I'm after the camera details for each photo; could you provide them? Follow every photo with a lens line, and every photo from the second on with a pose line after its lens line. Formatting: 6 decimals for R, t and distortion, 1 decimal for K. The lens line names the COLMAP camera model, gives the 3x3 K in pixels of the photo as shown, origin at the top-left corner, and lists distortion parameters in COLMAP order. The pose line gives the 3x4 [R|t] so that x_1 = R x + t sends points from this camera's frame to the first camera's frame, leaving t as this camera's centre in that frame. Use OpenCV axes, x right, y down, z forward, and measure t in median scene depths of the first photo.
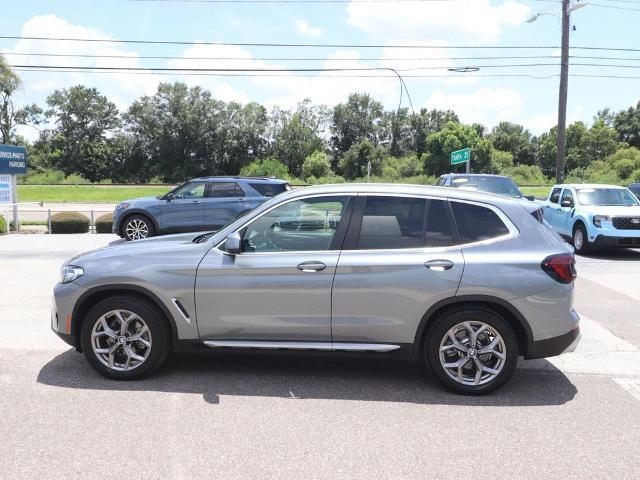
lens RADIAL K [[634.1, 0, 324.4], [0, 634.1, 240.6], [0, 0, 1]] dist [-0.009806, 0.000000]
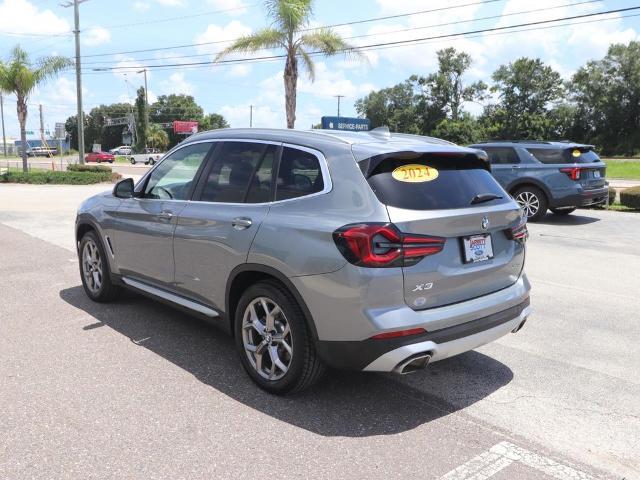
lens RADIAL K [[634.1, 0, 318.4], [0, 634.1, 238.6], [0, 0, 1]] dist [-0.009806, 0.000000]
pose [[0.662714, 0.092153, -0.743181, 0.164096], [-0.070680, 0.995667, 0.060434, 0.000252], [0.745530, 0.012478, 0.666356, 0.100745]]
